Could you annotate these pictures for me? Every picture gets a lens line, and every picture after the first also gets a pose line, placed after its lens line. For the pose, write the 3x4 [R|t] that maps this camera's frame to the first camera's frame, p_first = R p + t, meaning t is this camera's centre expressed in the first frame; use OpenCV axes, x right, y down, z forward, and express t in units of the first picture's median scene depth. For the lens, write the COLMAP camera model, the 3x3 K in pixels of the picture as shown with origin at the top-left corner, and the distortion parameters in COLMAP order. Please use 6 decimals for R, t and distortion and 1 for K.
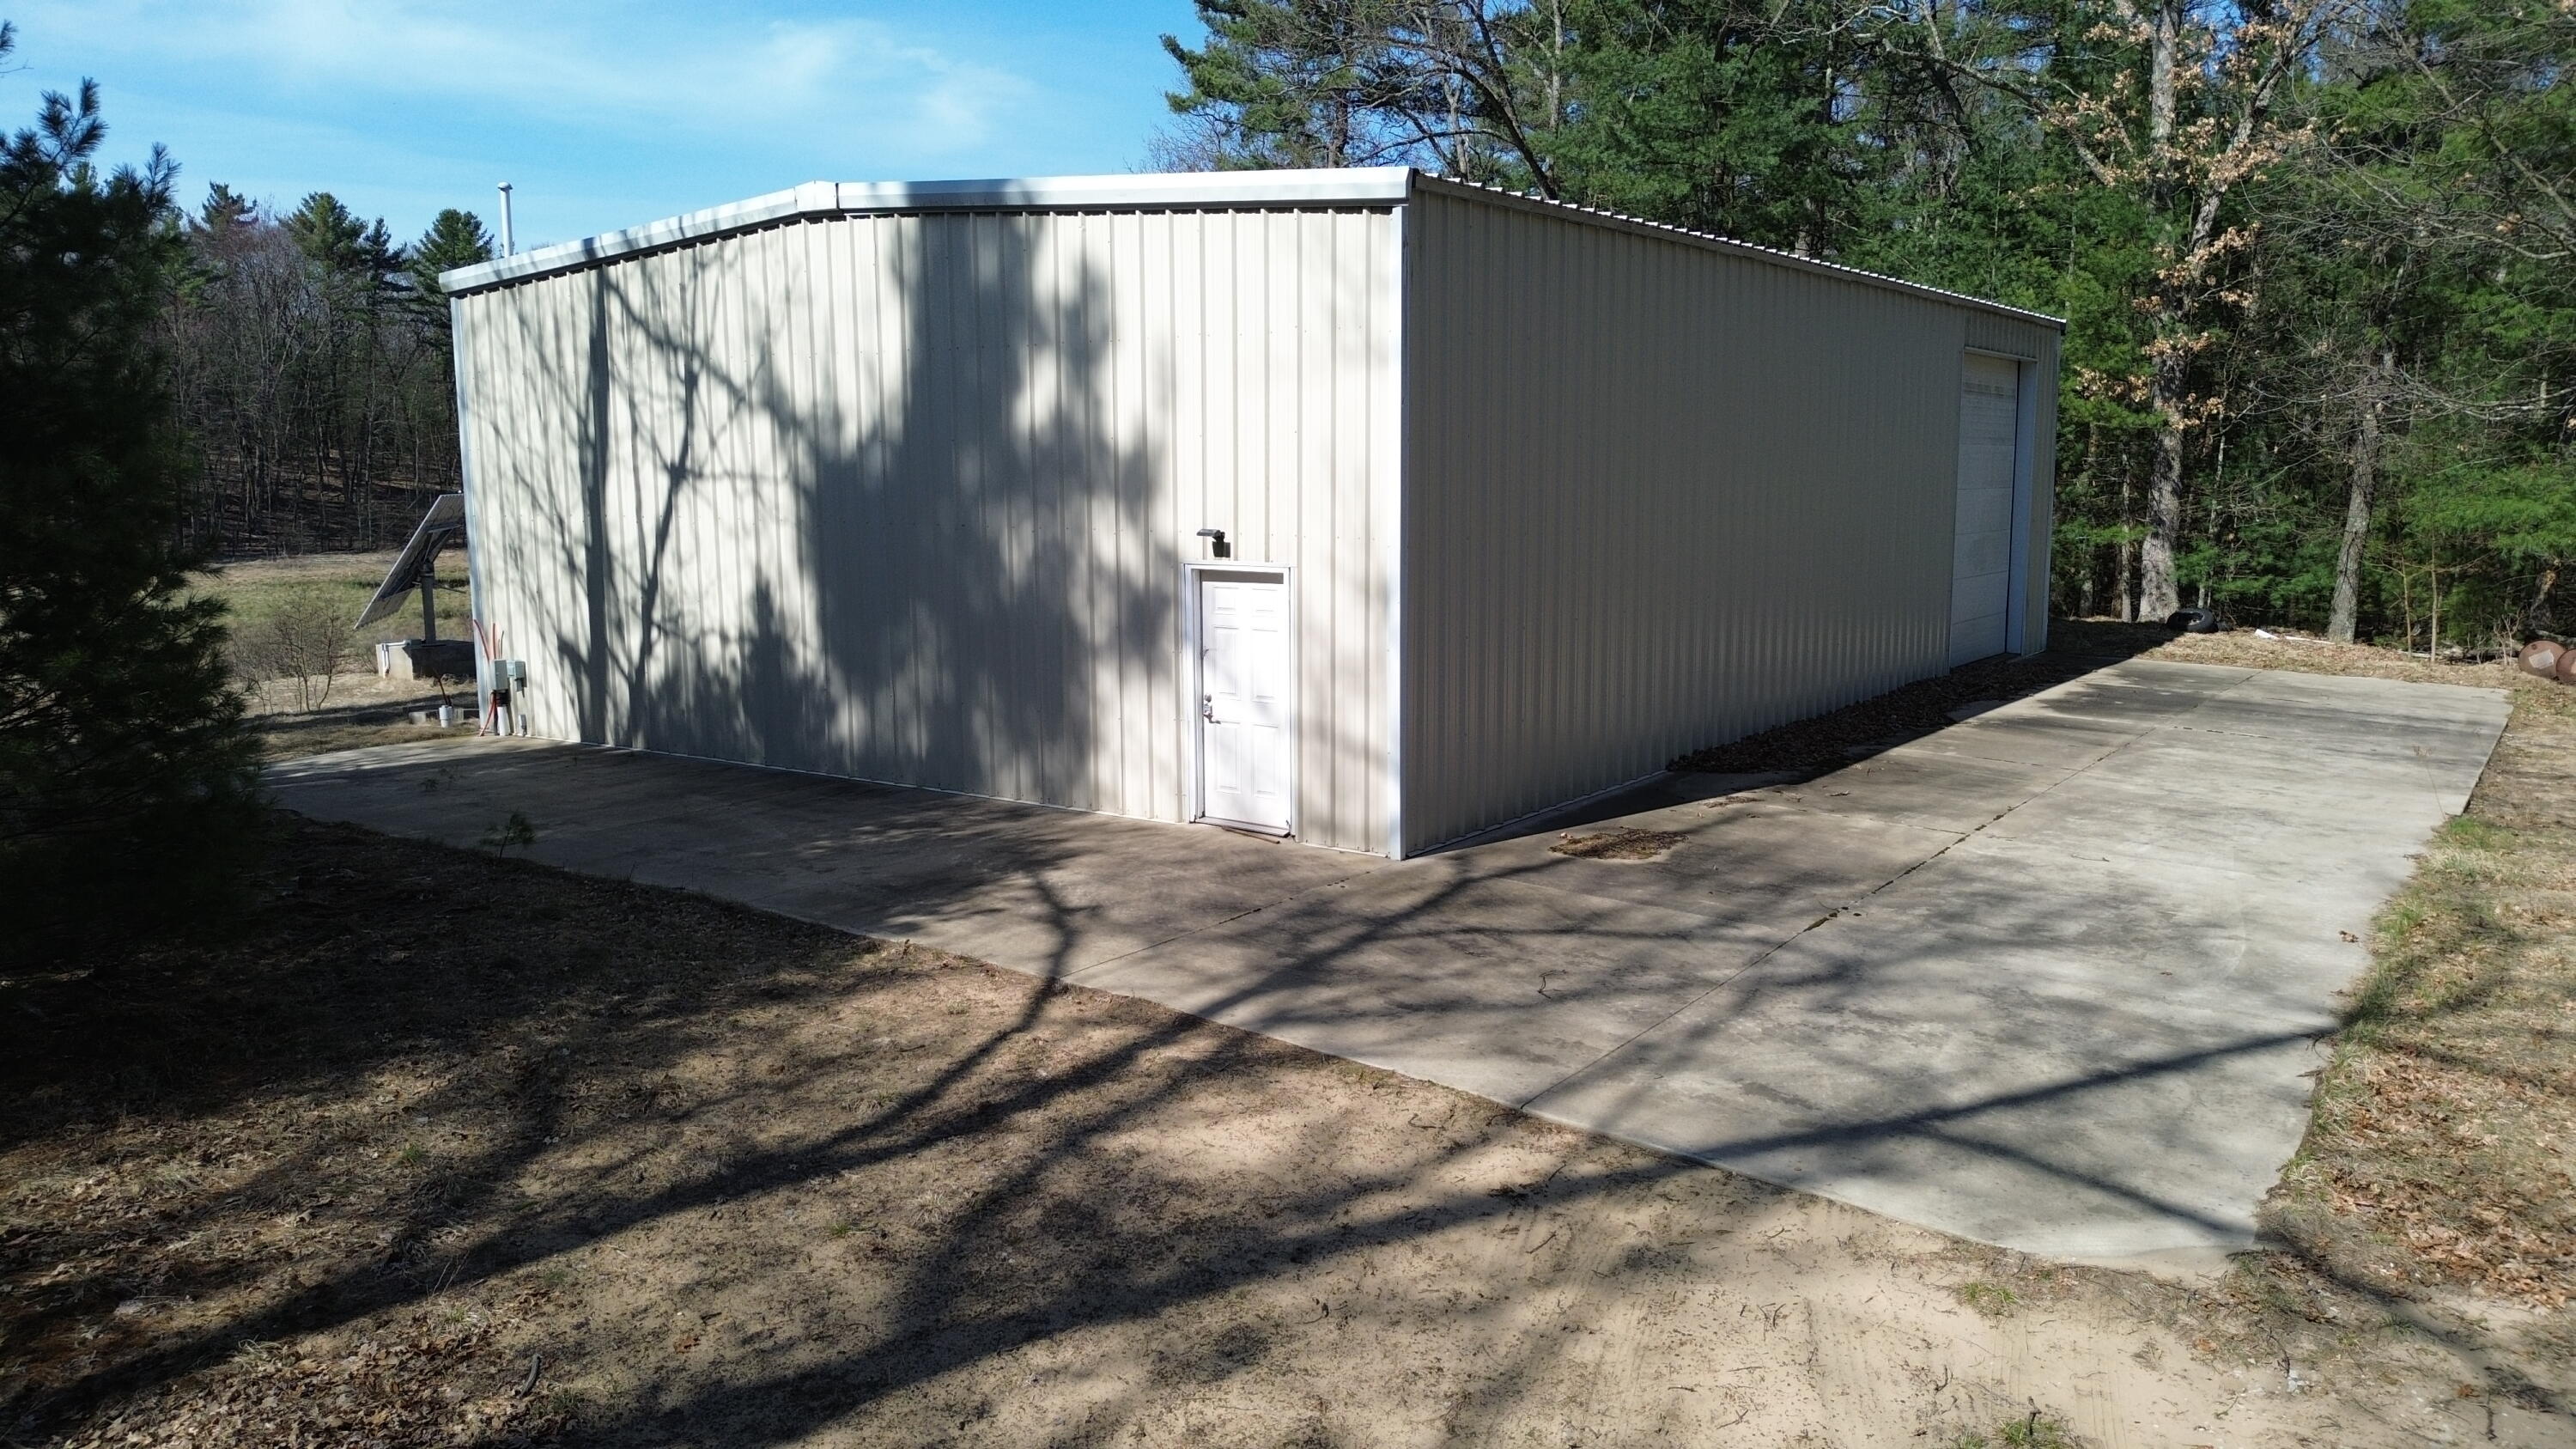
lens RADIAL K [[1571.5, 0, 1343.6], [0, 1571.5, 721.3], [0, 0, 1]] dist [0.044675, -0.046381]
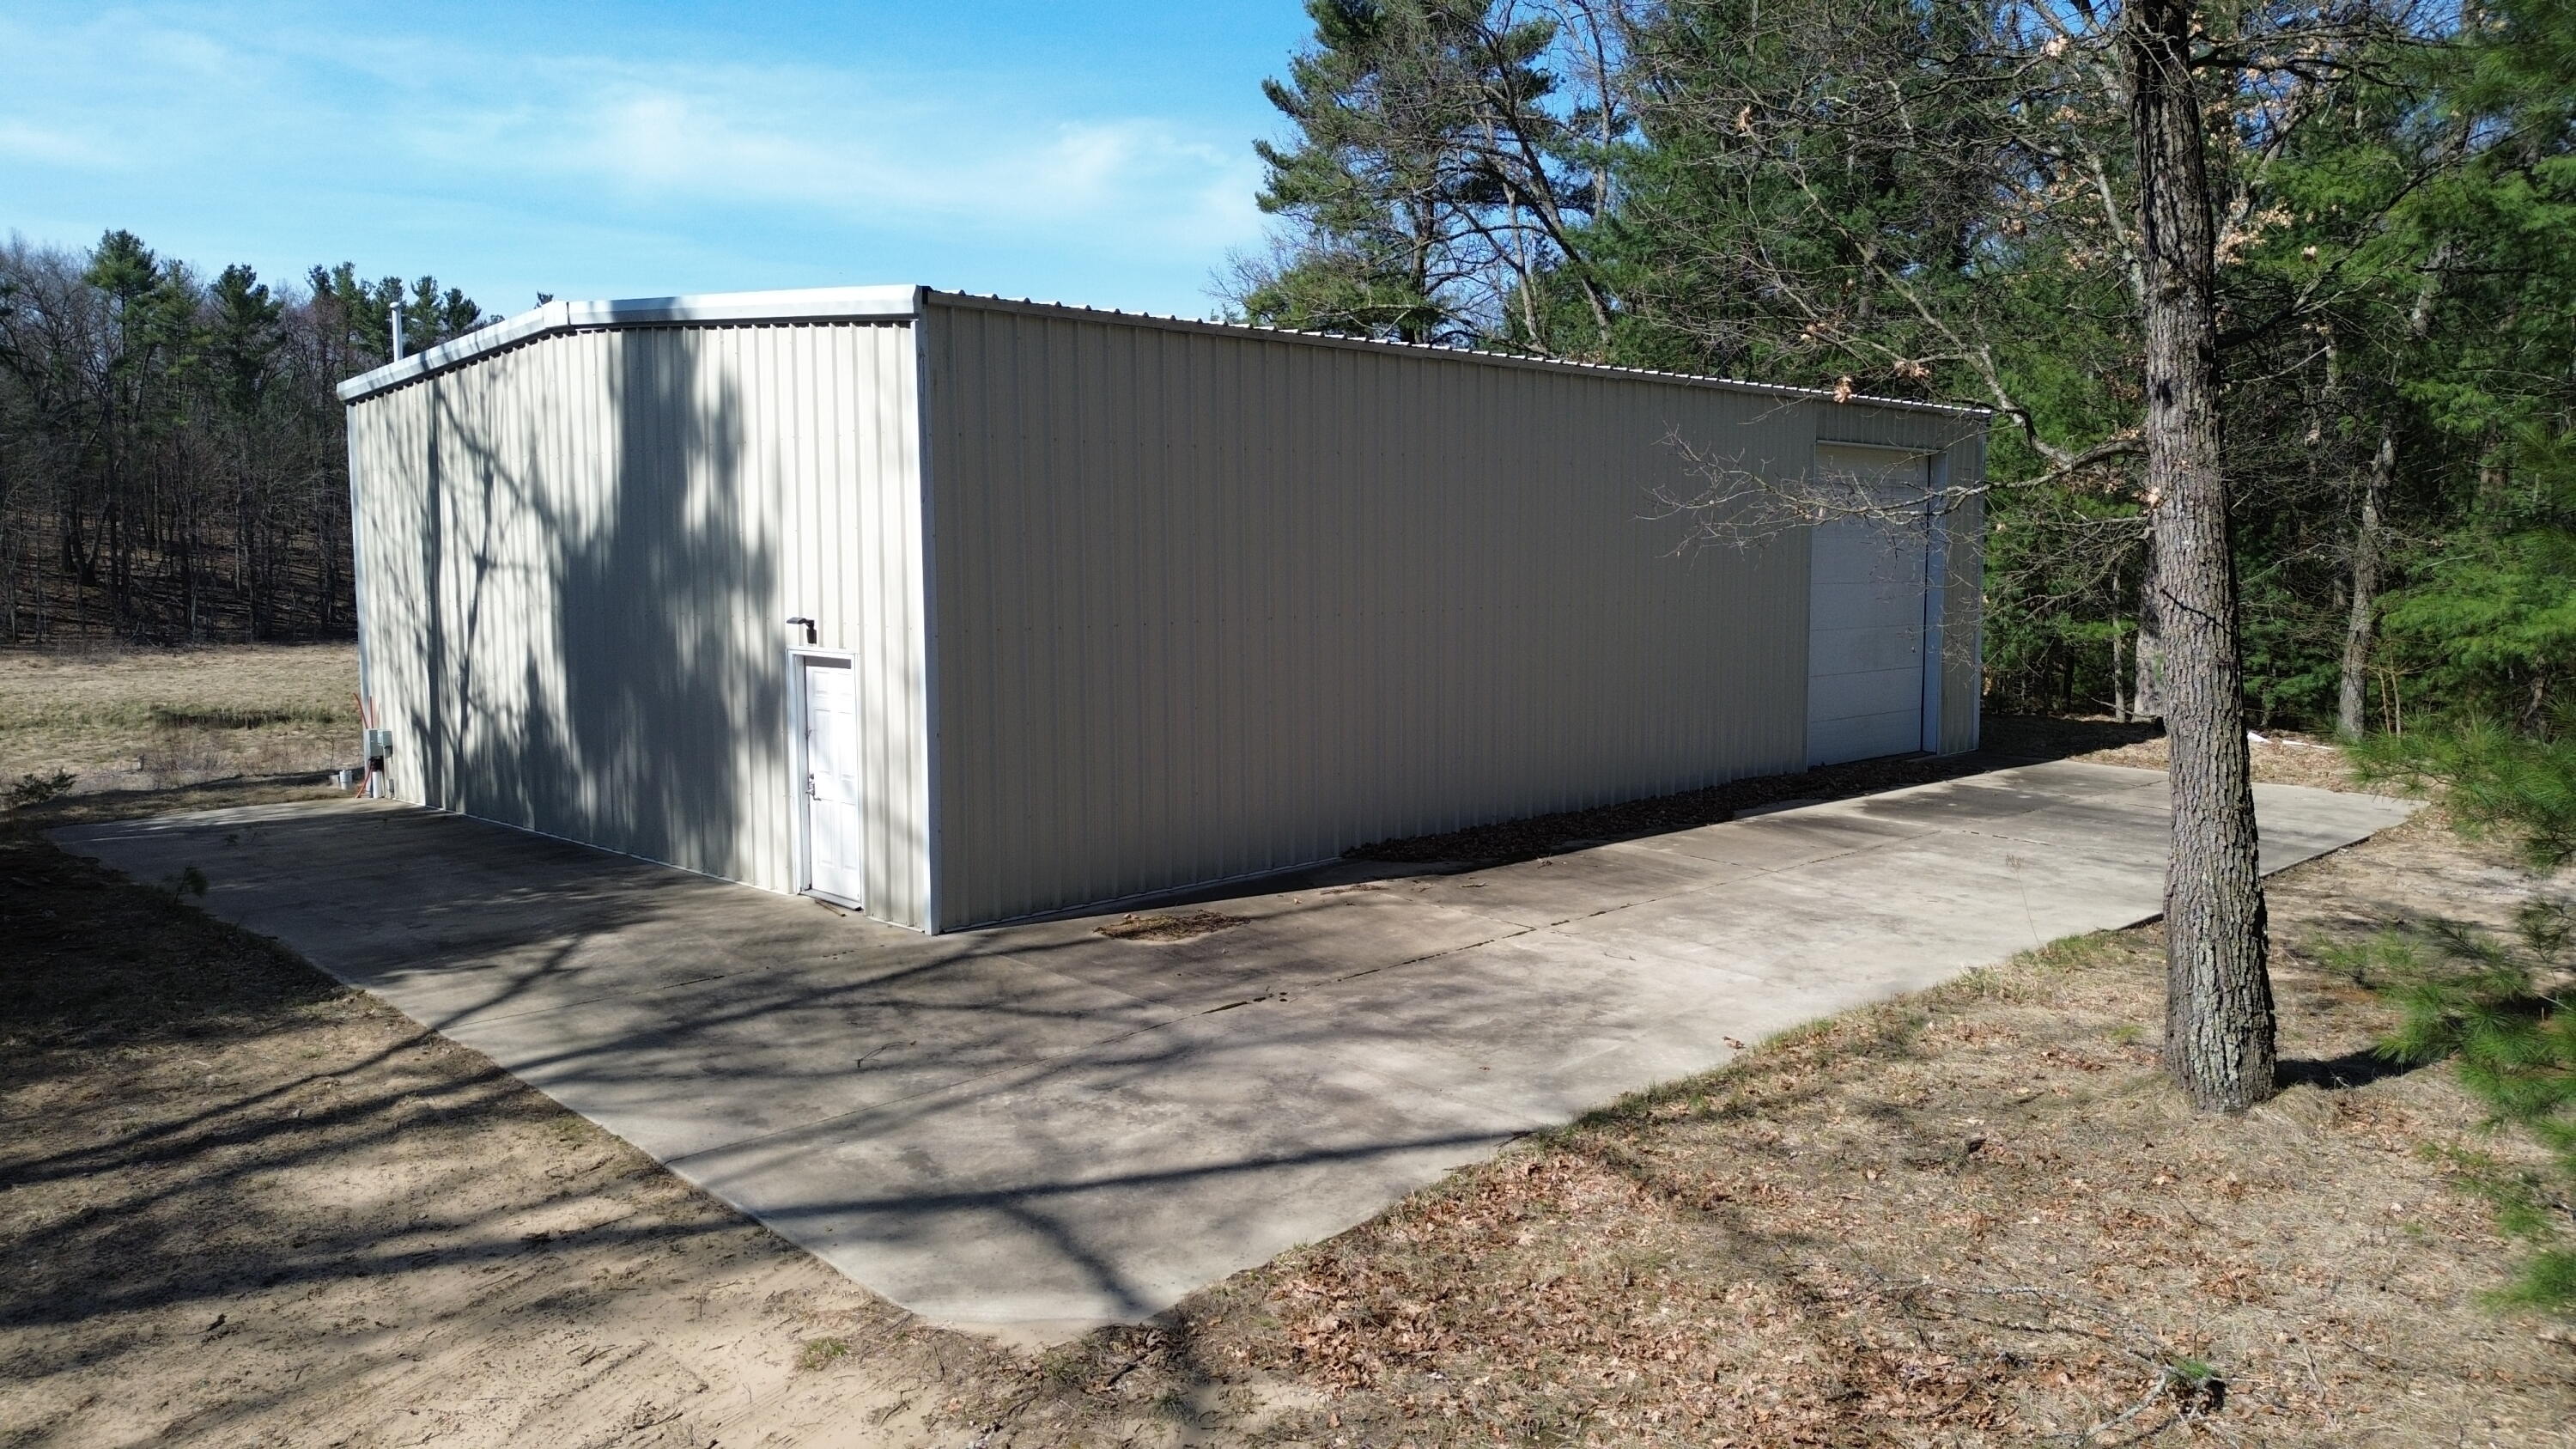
lens RADIAL K [[1566.0, 0, 1437.4], [0, 1566.0, 758.0], [0, 0, 1]] dist [0.059390, -0.042831]
pose [[0.991652, 0.022099, -0.127032, 0.515977], [-0.025496, 0.999358, -0.025182, -0.013796], [0.126394, 0.028211, 0.991579, -0.015977]]
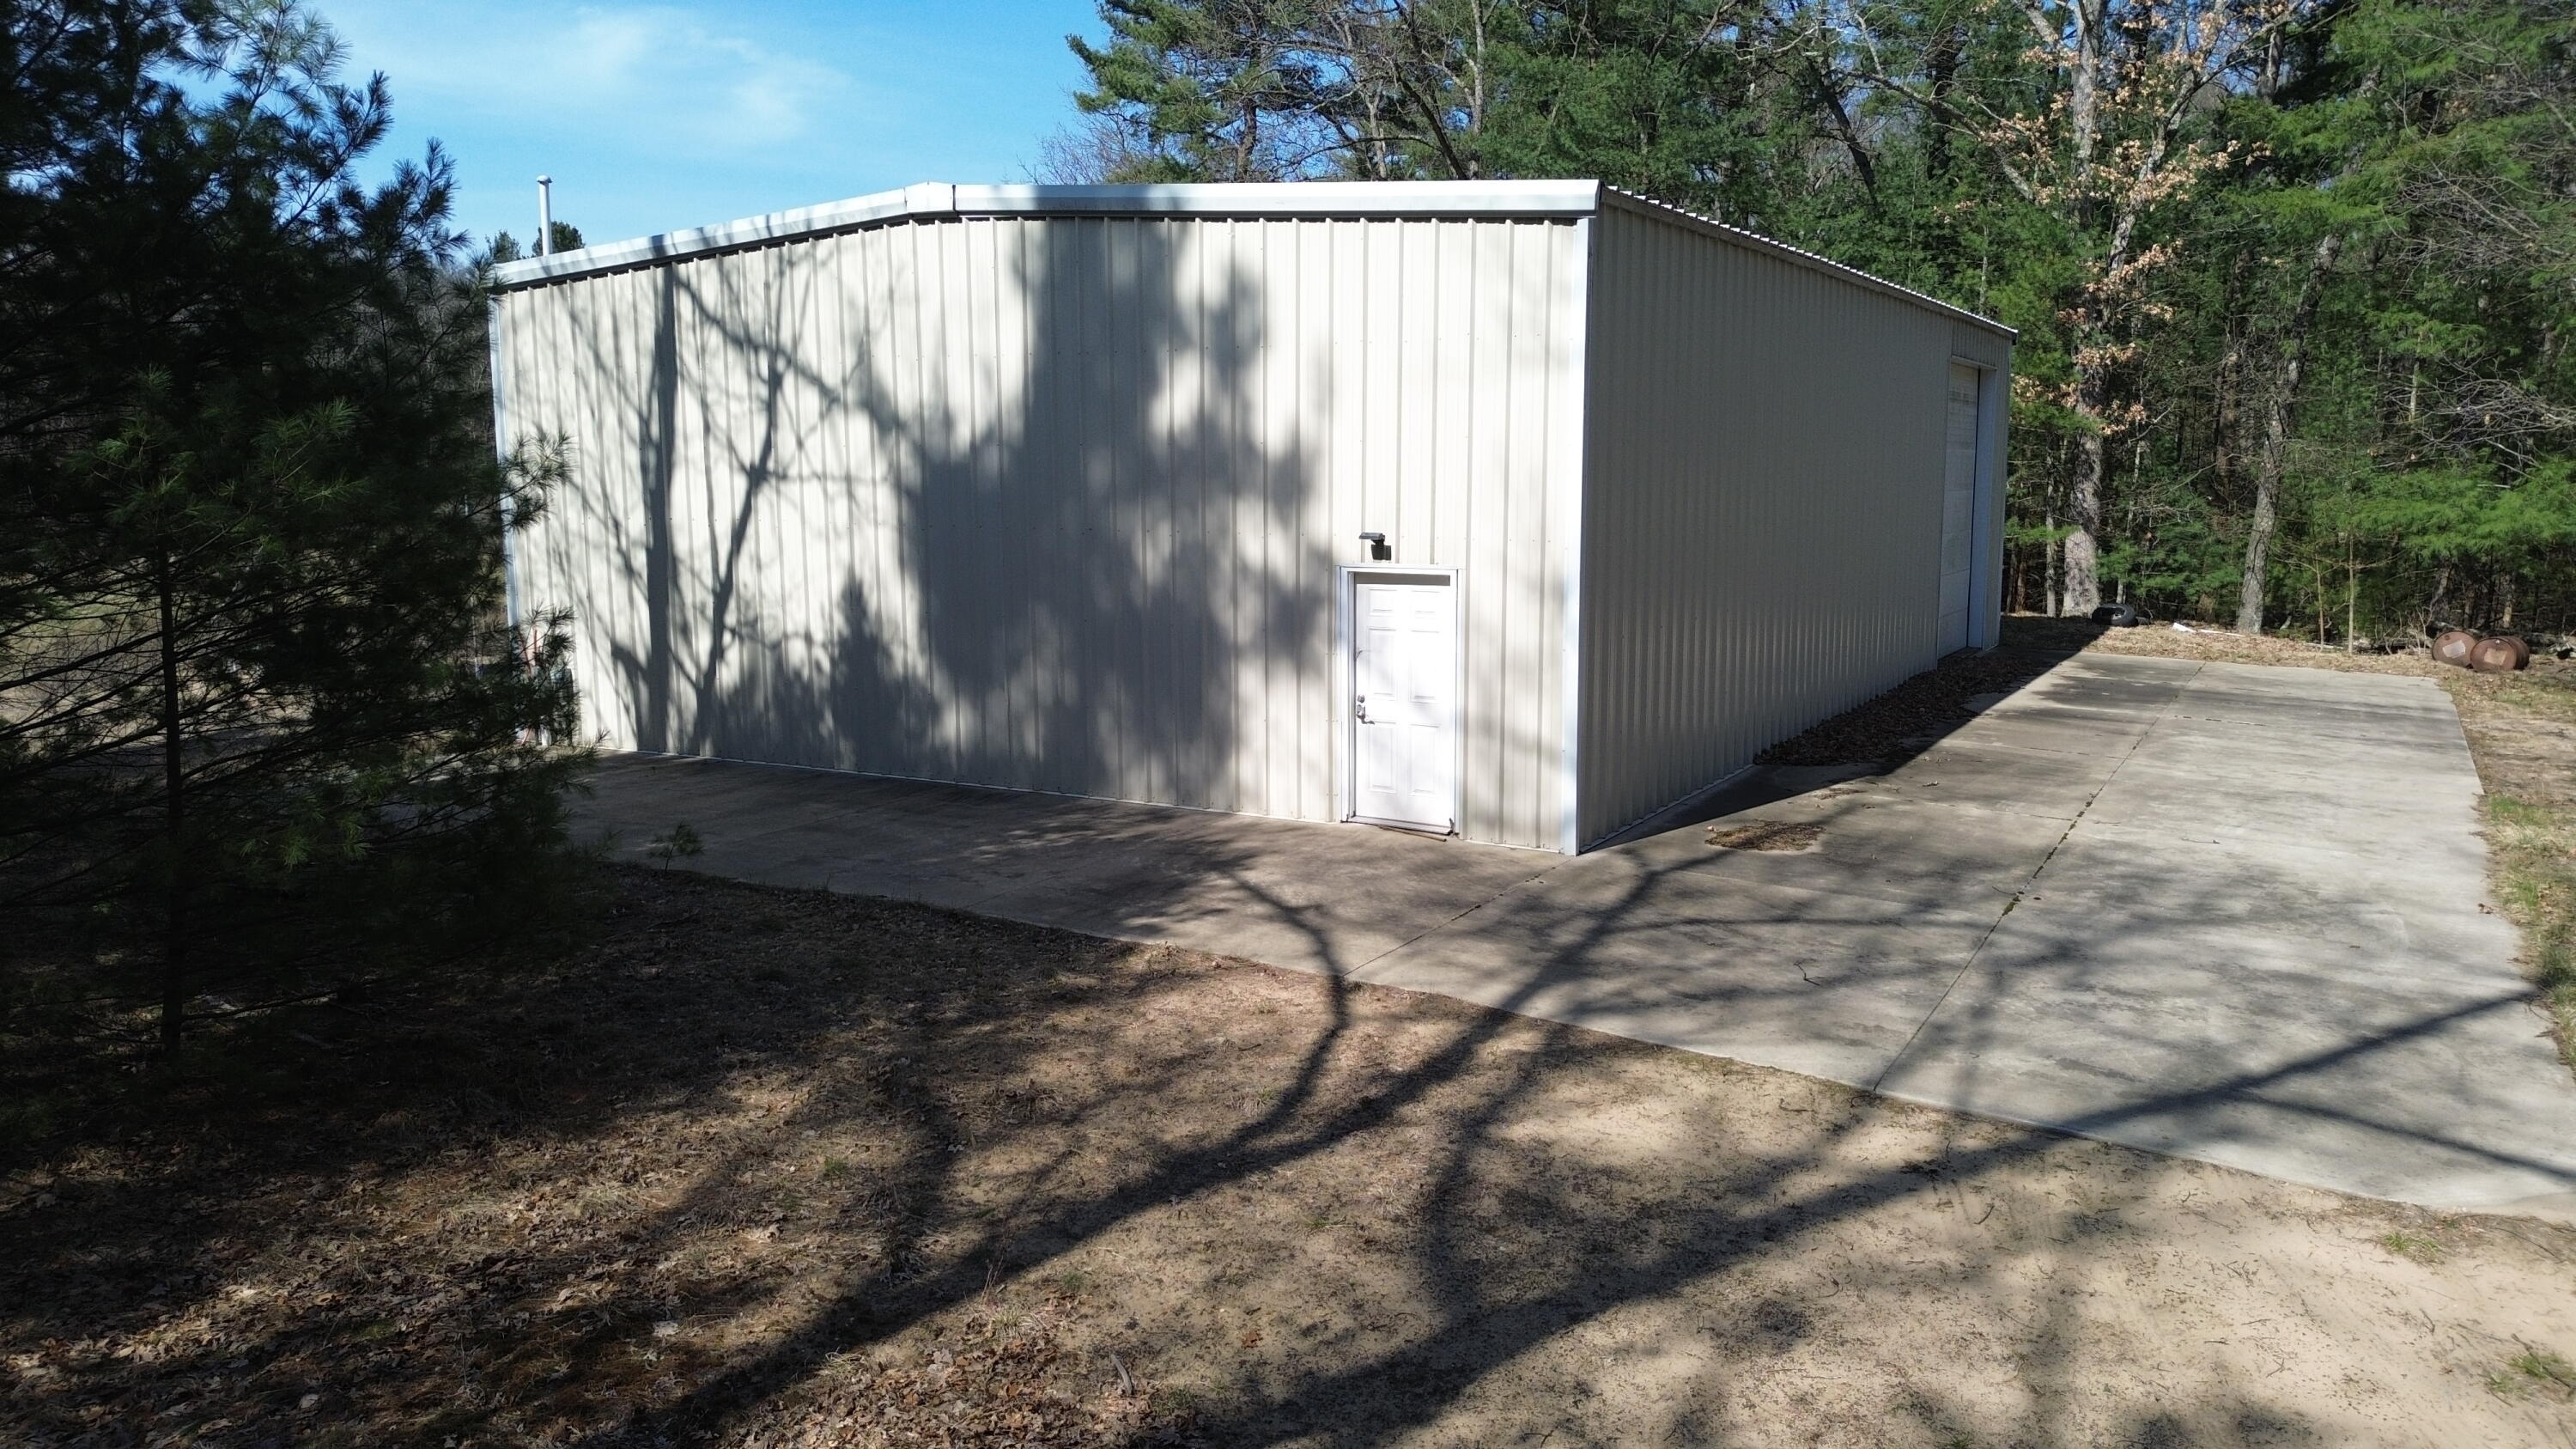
lens RADIAL K [[1593.8, 0, 1294.0], [0, 1593.8, 680.9], [0, 0, 1]] dist [0.015688, -0.005053]
pose [[0.996293, -0.009507, 0.085494, -0.235915], [0.011684, 0.999619, -0.024998, -0.000270], [-0.085224, 0.025904, 0.996025, -0.014166]]
